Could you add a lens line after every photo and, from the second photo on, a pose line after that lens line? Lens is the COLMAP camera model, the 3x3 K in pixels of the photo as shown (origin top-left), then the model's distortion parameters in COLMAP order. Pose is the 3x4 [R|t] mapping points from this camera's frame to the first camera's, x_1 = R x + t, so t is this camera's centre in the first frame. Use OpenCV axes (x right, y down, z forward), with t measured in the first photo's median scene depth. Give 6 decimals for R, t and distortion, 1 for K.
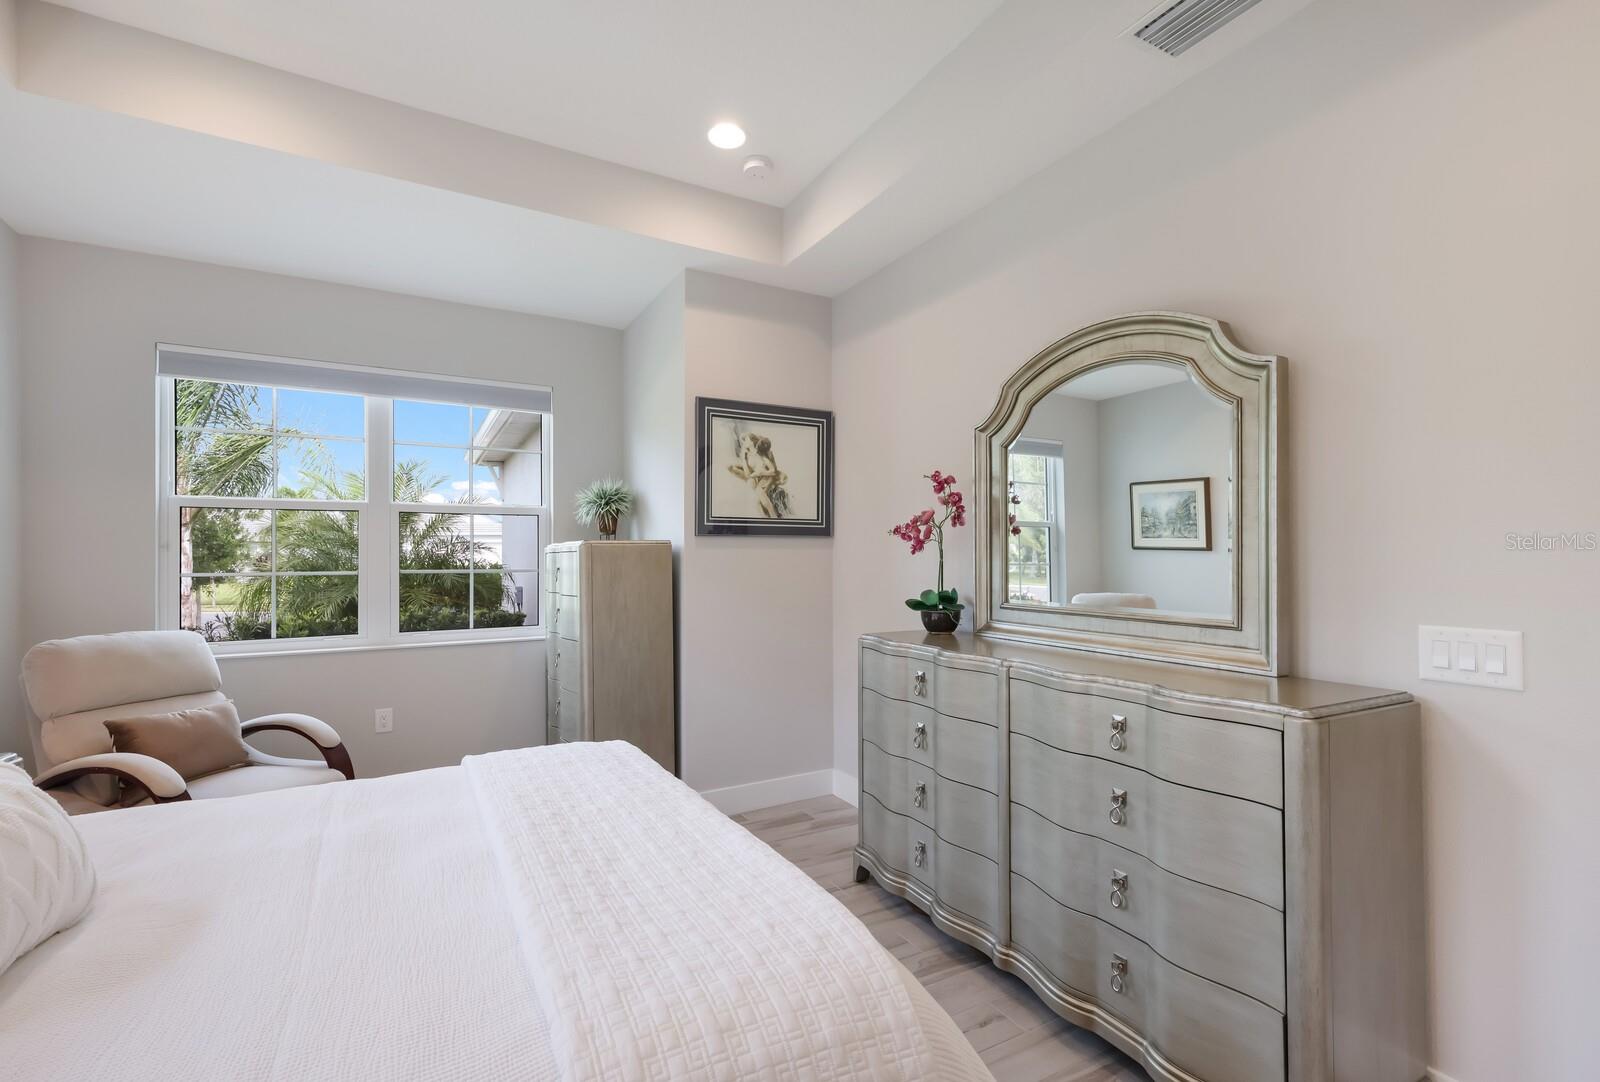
lens RADIAL K [[693.5, 0, 795.6], [0, 693.5, 562.0], [0, 0, 1]] dist [-0.000533, 0.000412]
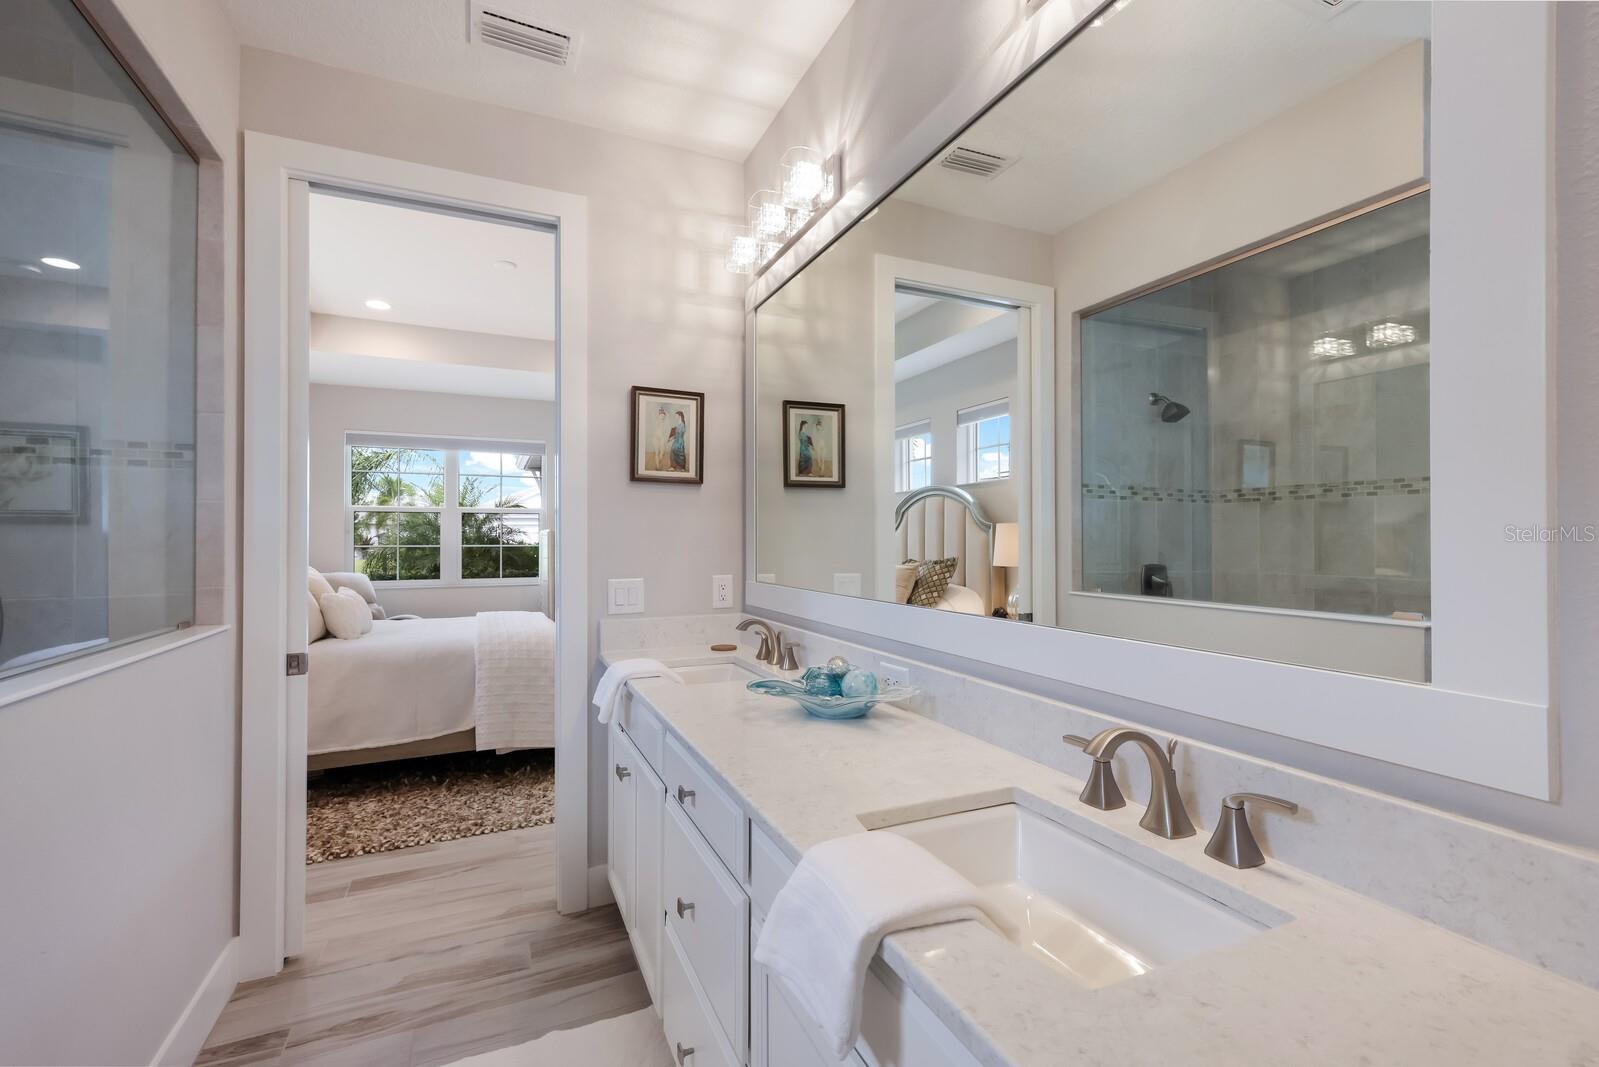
lens RADIAL K [[691.1, 0, 801.5], [0, 691.1, 535.7], [0, 0, 1]] dist [0.010986, 0.000092]
pose [[0.996173, -0.001827, -0.087386, 0.431249], [0.001555, 0.999994, -0.003172, -0.004636], [0.087391, 0.003024, 0.996169, -0.666771]]
